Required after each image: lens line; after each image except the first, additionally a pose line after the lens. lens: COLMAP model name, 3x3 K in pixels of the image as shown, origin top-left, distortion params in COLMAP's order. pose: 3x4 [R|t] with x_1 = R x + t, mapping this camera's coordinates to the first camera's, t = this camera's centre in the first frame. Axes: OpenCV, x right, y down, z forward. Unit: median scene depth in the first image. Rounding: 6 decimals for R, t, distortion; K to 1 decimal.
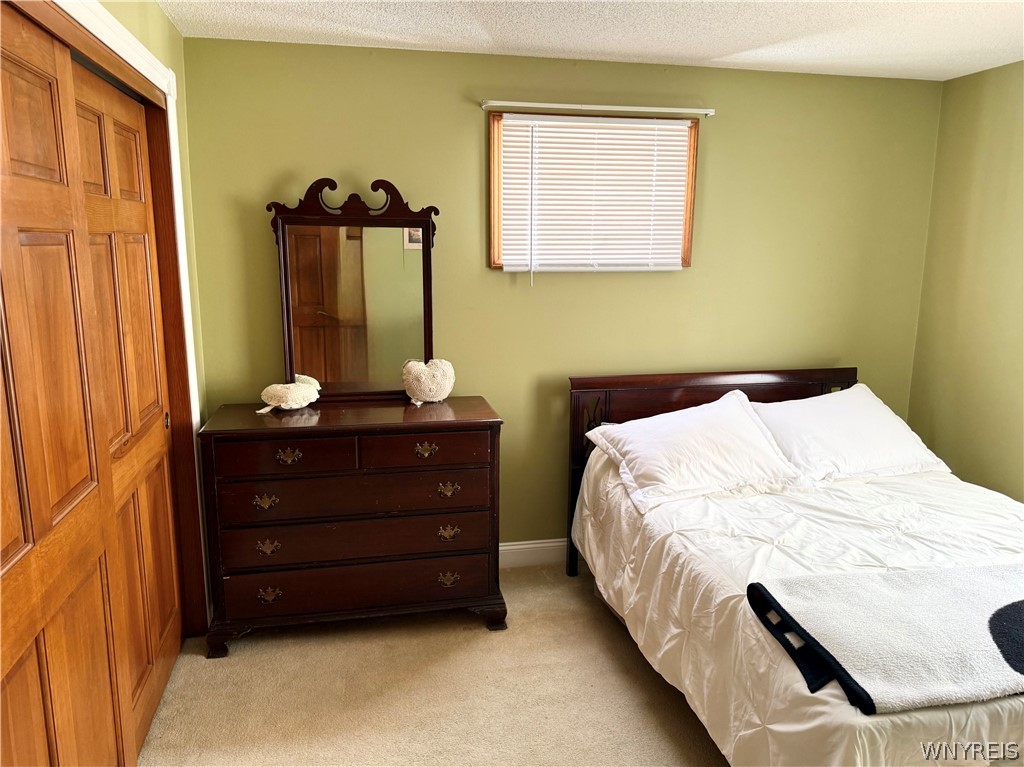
lens RADIAL K [[720.0, 0, 512.0], [0, 720.0, 383.5], [0, 0, 1]] dist [0.087245, -0.085139]
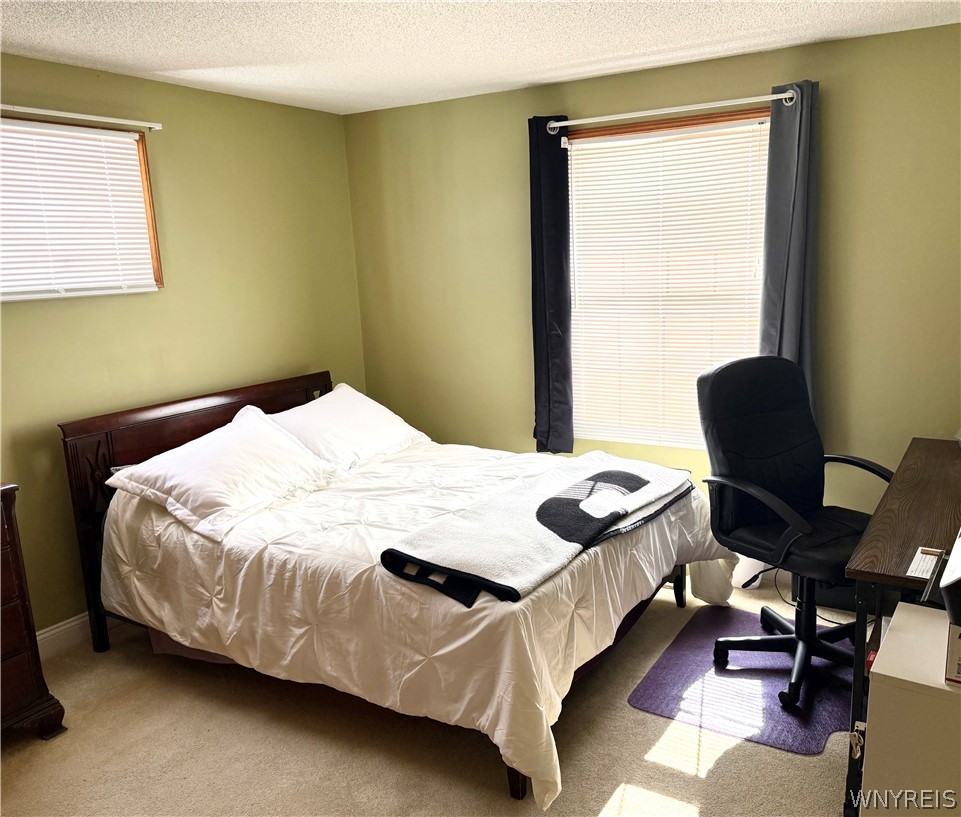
lens RADIAL K [[783.3, 0, 480.5], [0, 783.3, 408.5], [0, 0, 1]] dist [0.008777, -0.000278]
pose [[0.707382, -0.169710, 0.686156, -0.253416], [0.175410, 0.982530, 0.062177, 0.002320], [-0.684721, 0.076376, 0.724793, -0.009376]]
